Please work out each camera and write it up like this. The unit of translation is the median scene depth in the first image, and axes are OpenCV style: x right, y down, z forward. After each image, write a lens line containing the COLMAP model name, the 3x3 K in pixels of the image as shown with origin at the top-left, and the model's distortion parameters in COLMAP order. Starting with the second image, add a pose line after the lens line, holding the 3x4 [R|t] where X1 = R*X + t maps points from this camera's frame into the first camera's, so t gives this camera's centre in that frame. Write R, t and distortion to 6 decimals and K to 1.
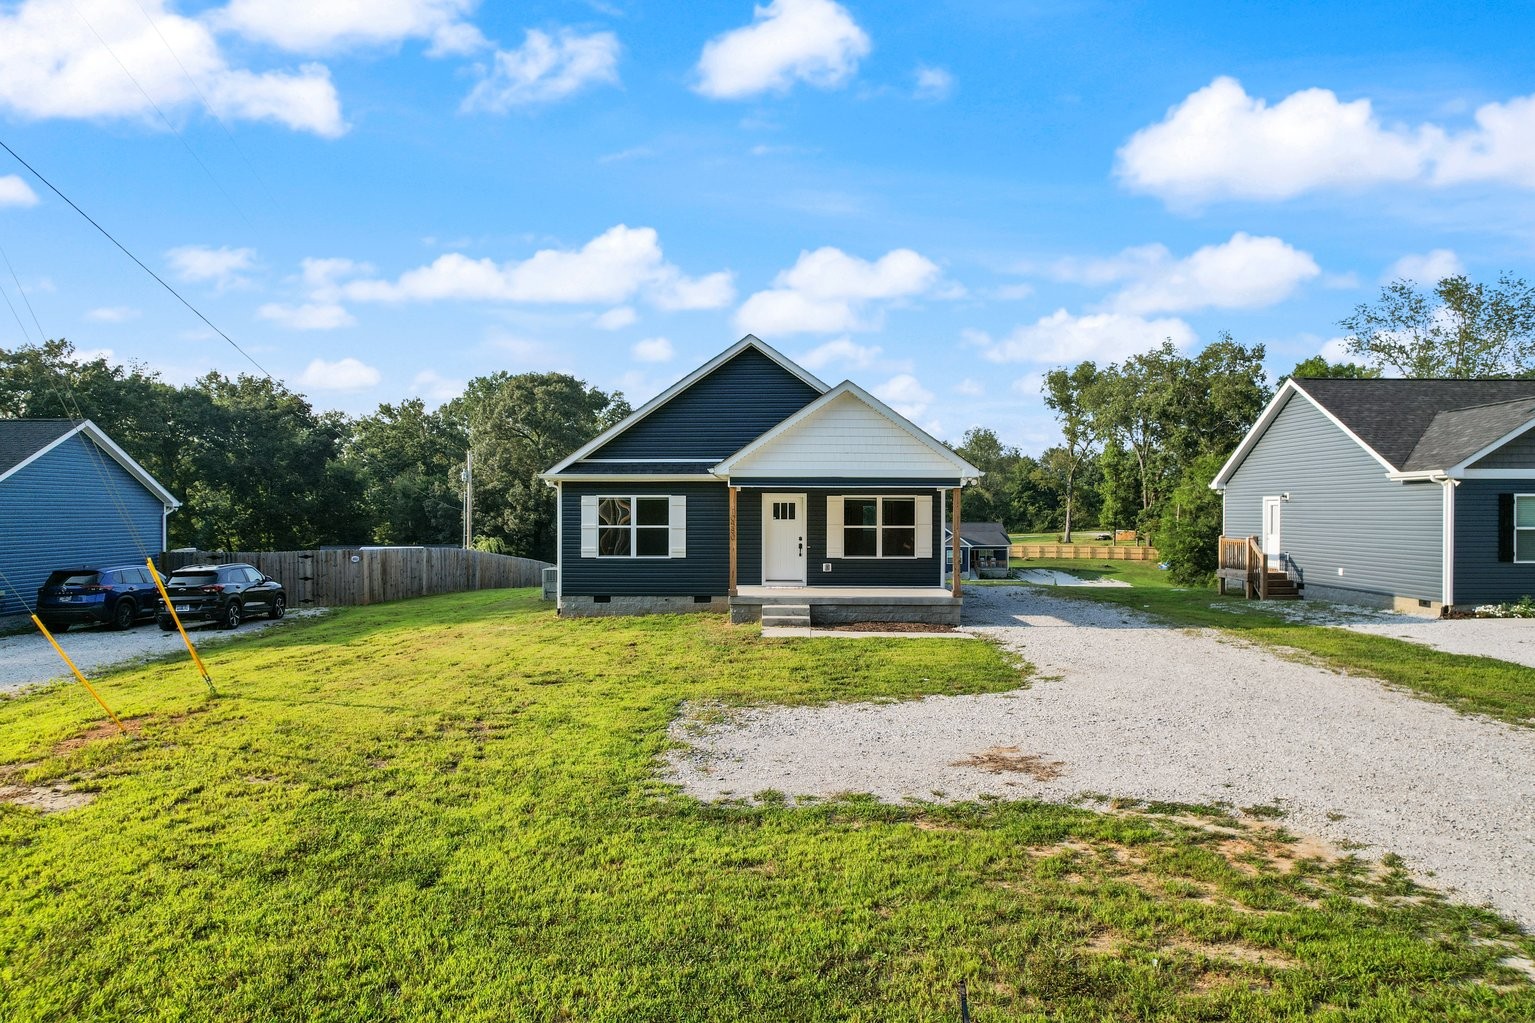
lens RADIAL K [[998.8, 0, 769.5], [0, 998.8, 508.3], [0, 0, 1]] dist [-0.033650, 0.001969]
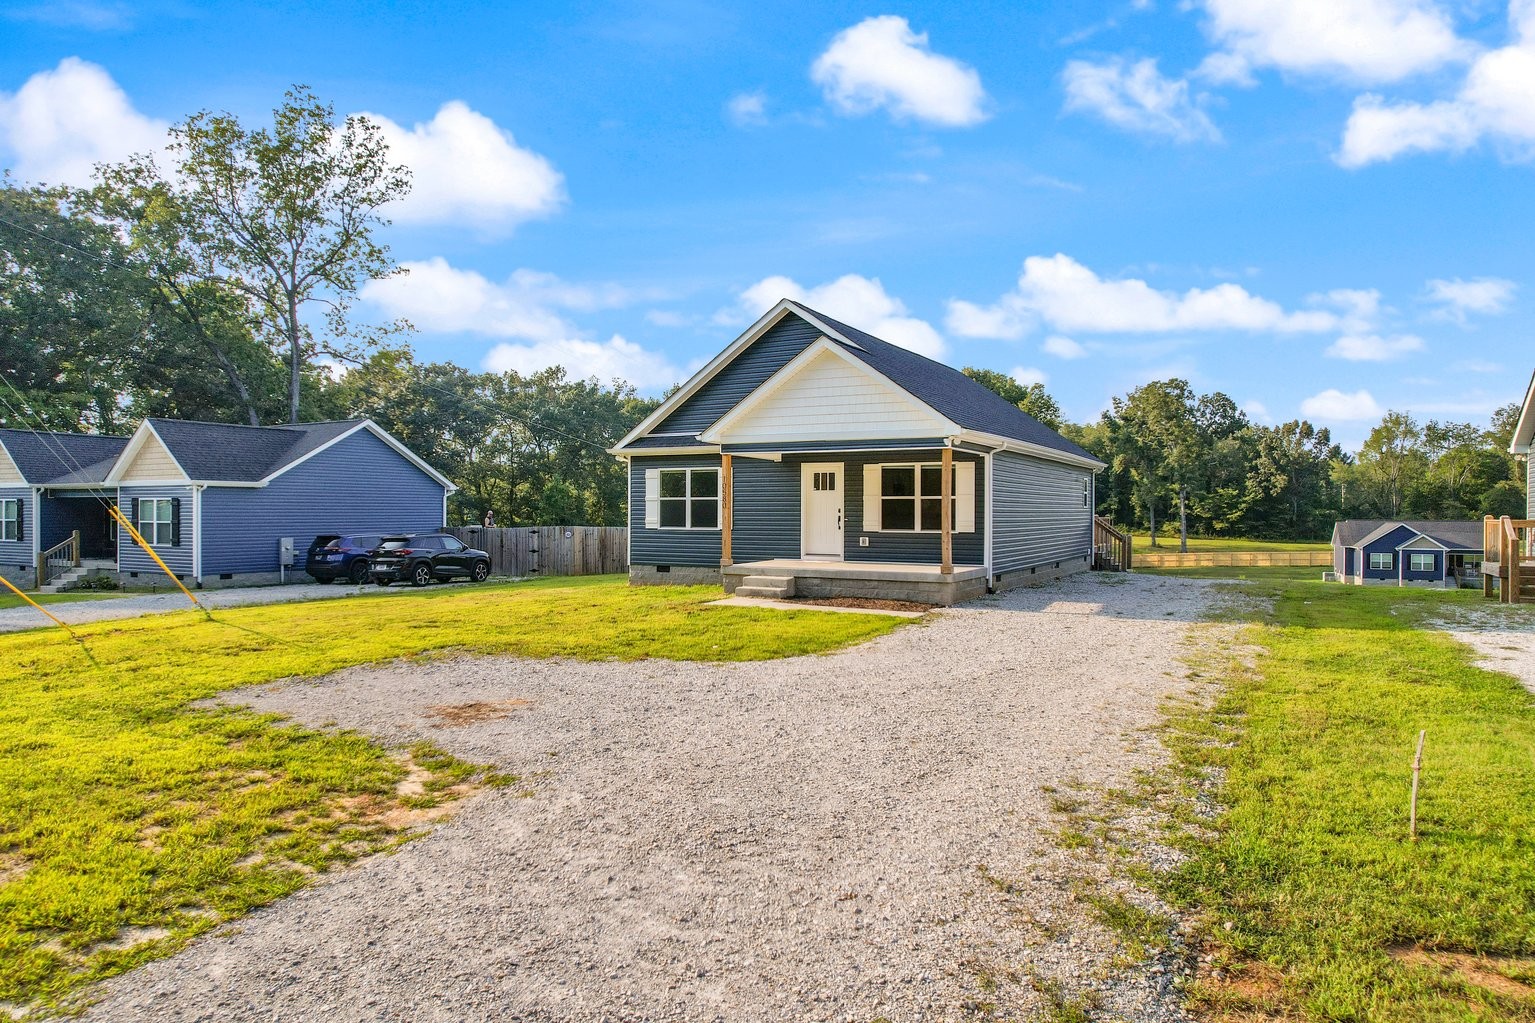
lens RADIAL K [[998.8, 0, 769.5], [0, 998.8, 508.3], [0, 0, 1]] dist [-0.033650, 0.001969]
pose [[0.882041, 0.000142, -0.471173, 0.417312], [-0.001212, 0.999997, -0.001967, 0.030224], [0.471172, 0.002306, 0.882038, 0.139869]]
